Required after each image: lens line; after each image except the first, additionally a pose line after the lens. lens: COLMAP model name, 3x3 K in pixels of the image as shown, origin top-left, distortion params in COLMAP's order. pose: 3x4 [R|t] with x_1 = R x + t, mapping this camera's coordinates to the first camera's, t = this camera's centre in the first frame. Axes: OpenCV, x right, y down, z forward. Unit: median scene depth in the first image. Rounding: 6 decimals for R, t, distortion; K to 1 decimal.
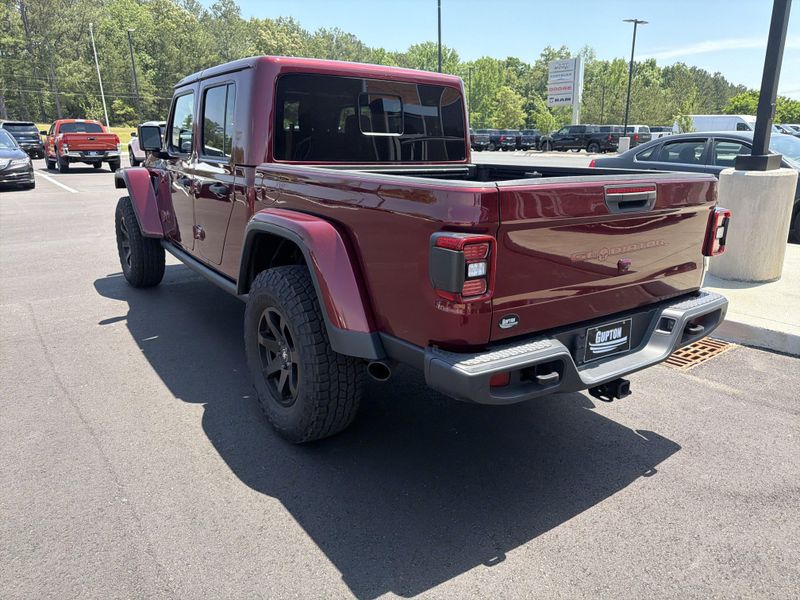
lens RADIAL K [[568.2, 0, 403.3], [0, 568.2, 299.2], [0, 0, 1]] dist [0.025270, -0.031341]
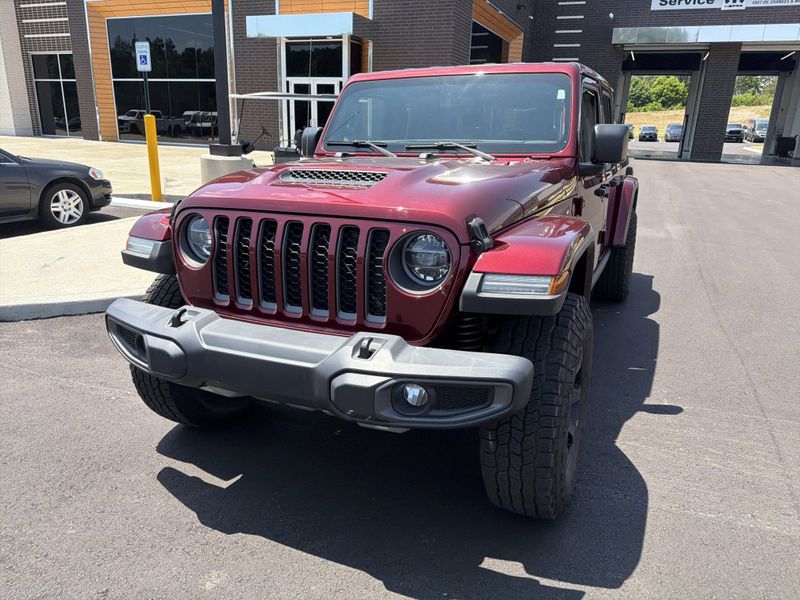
lens RADIAL K [[568.2, 0, 402.8], [0, 568.2, 297.7], [0, 0, 1]] dist [0.025270, -0.031341]
pose [[-0.497759, -0.251743, 0.829977, -0.989663], [0.220186, 0.888920, 0.401672, -0.475032], [-0.838901, 0.382684, -0.387037, 1.641232]]
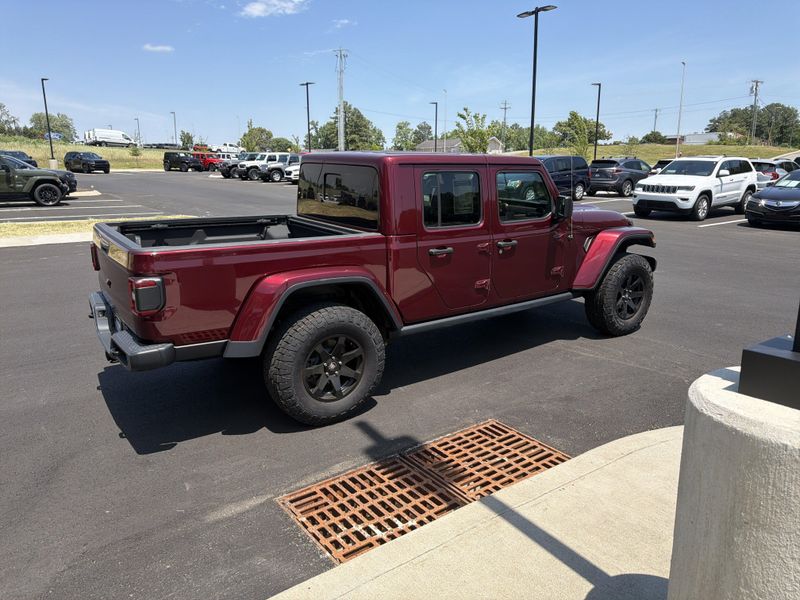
lens RADIAL K [[568.2, 0, 406.7], [0, 568.2, 298.4], [0, 0, 1]] dist [0.025270, -0.031341]
pose [[-0.001336, 0.230203, -0.973142, 1.137830], [-0.278193, 0.934642, 0.221478, -0.355900], [0.960524, 0.271018, 0.062792, 0.966110]]
